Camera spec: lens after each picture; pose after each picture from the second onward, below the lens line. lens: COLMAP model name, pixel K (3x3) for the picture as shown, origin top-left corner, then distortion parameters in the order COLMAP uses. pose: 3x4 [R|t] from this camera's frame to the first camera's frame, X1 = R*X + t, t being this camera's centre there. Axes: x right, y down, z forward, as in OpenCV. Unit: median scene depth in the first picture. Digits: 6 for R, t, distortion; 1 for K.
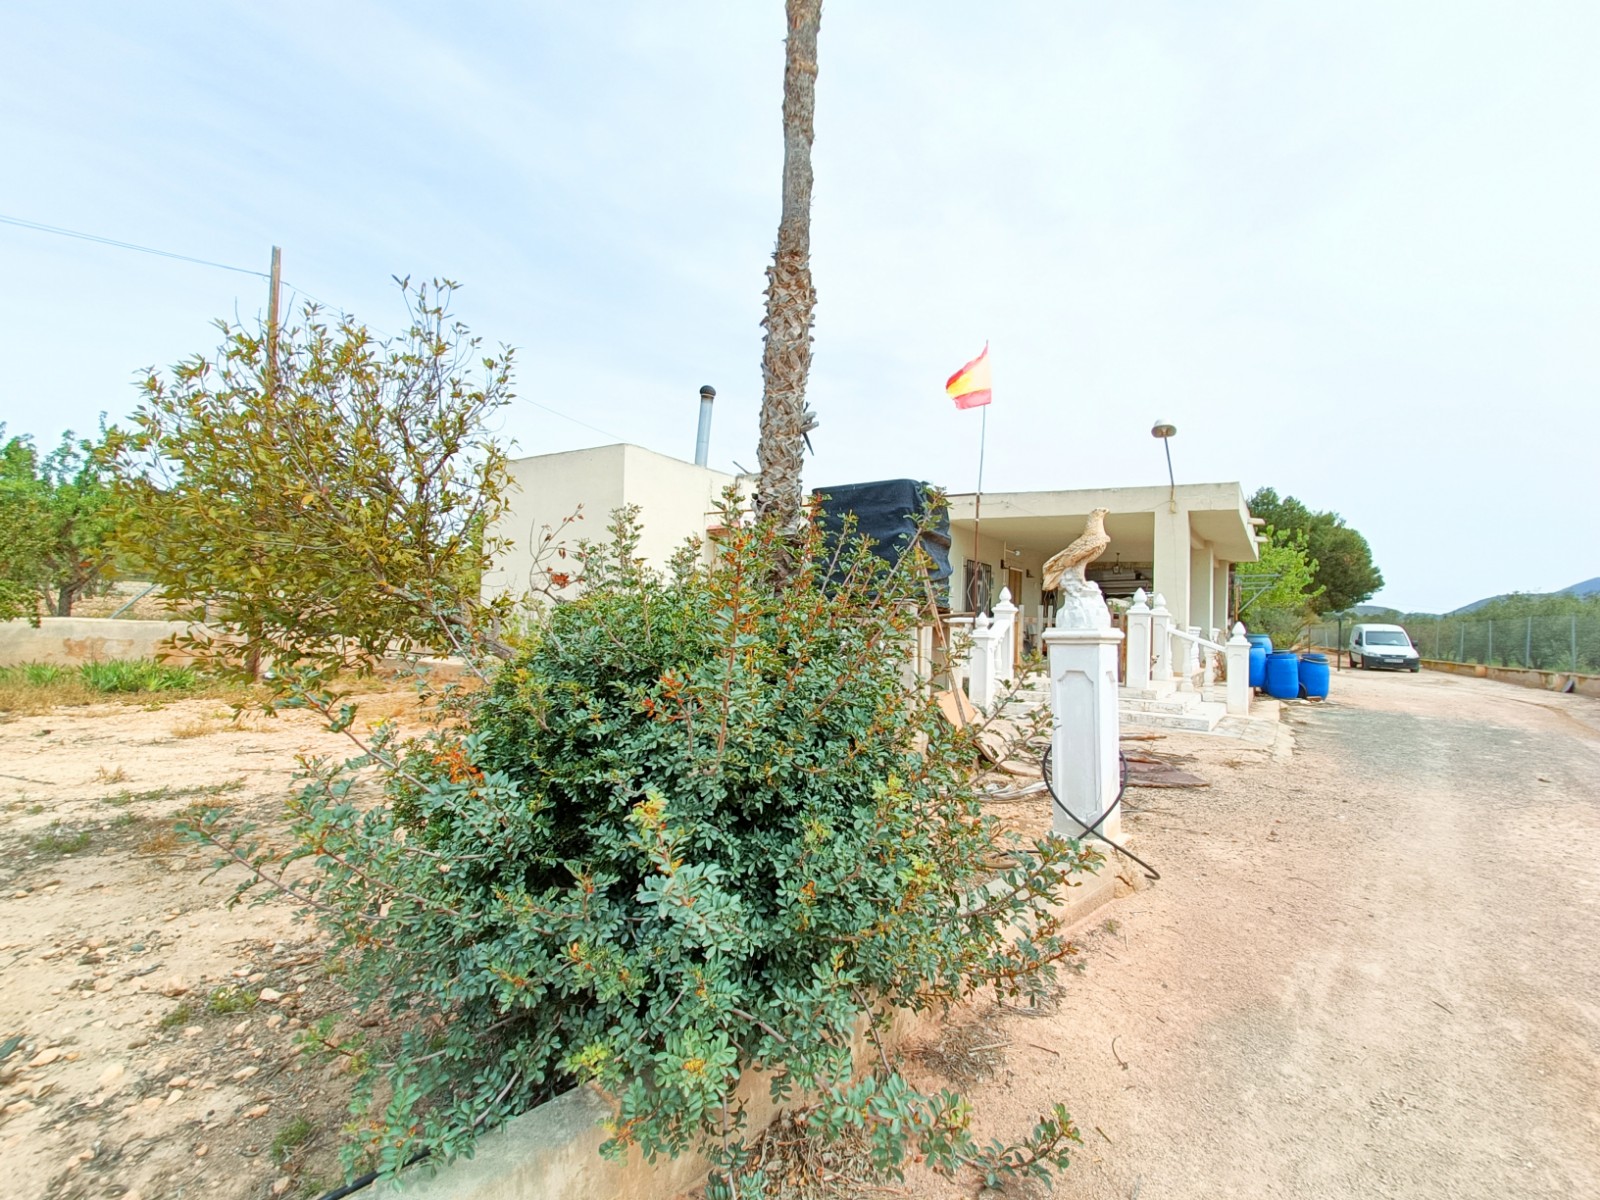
lens RADIAL K [[712.9, 0, 796.7], [0, 712.9, 598.1], [0, 0, 1]] dist [0.006372, -0.004530]
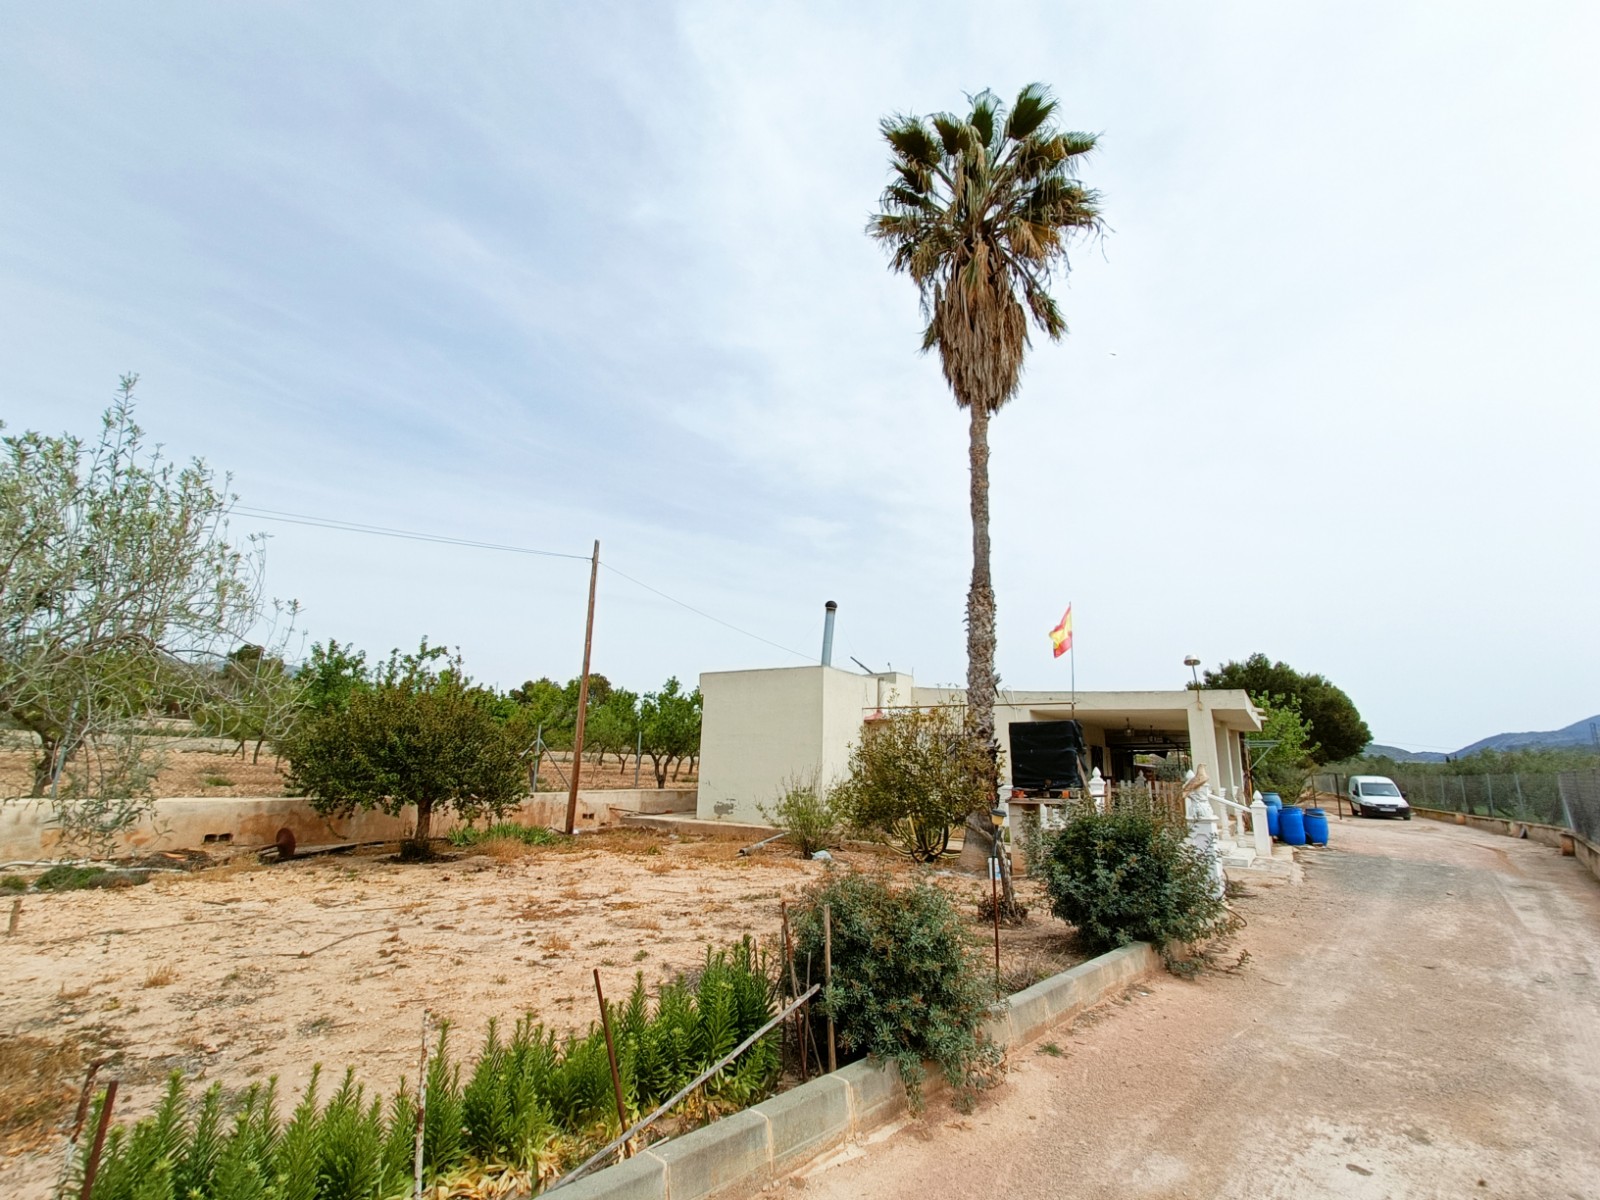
lens RADIAL K [[712.9, 0, 794.7], [0, 712.9, 605.0], [0, 0, 1]] dist [0.006372, -0.004530]
pose [[0.999980, -0.005195, 0.003672, -0.263042], [0.005787, 0.982589, -0.185703, -0.058265], [-0.002643, 0.185721, 0.982599, -0.402377]]
